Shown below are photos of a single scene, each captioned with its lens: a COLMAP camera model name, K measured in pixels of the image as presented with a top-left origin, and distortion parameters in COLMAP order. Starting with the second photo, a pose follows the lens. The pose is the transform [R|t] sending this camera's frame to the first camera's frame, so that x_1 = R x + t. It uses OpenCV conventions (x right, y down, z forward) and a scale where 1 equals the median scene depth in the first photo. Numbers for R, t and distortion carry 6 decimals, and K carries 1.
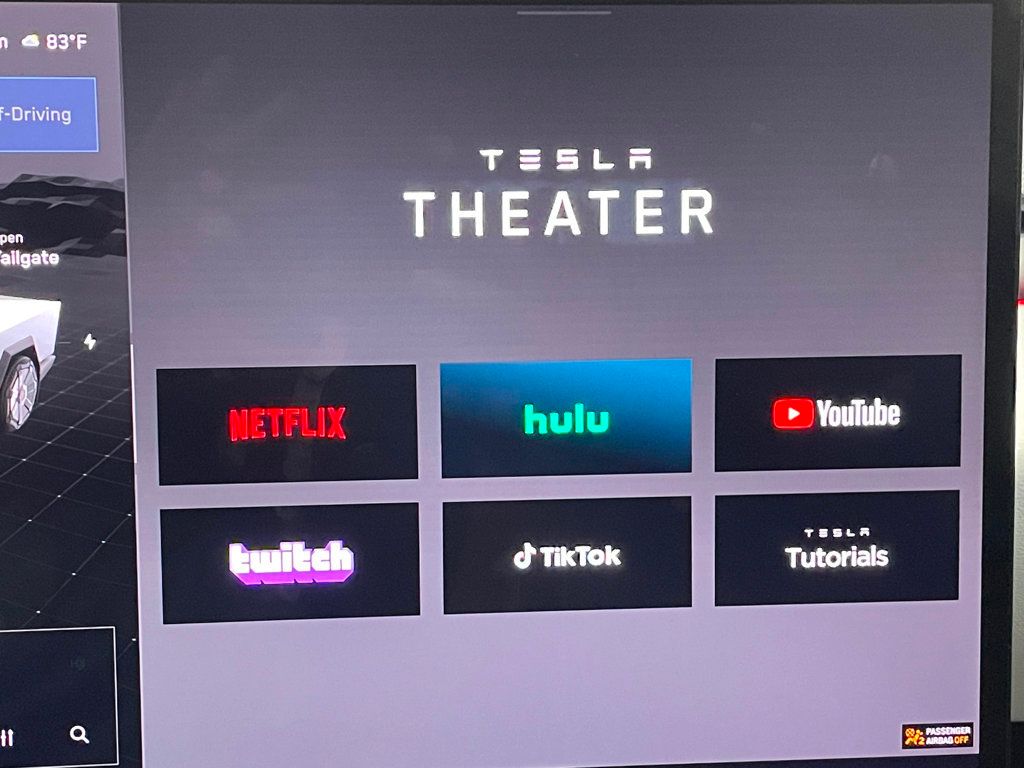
lens RADIAL K [[1665.4, 0, 517.0], [0, 1665.4, 387.6], [0, 0, 1]] dist [0.071964, 0.000000]
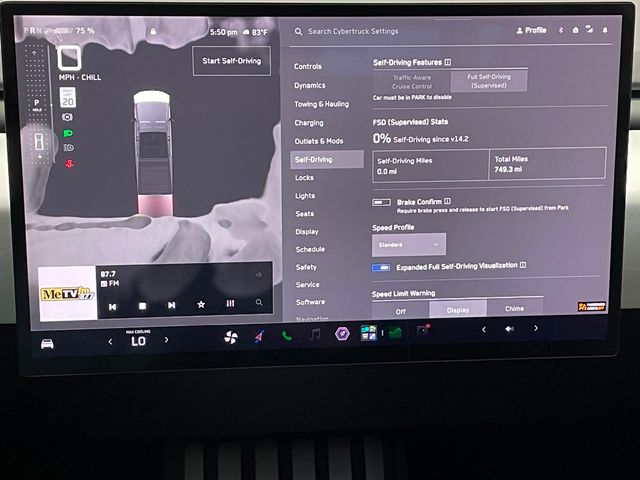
lens RADIAL K [[1040.9, 0, 317.2], [0, 1040.9, 243.8], [0, 0, 1]] dist [0.071964, 0.000000]
pose [[0.999992, 0.002957, 0.002677, -0.173727], [-0.003180, 0.996130, 0.087834, -0.023481], [-0.002407, -0.087842, 0.996132, -0.580604]]
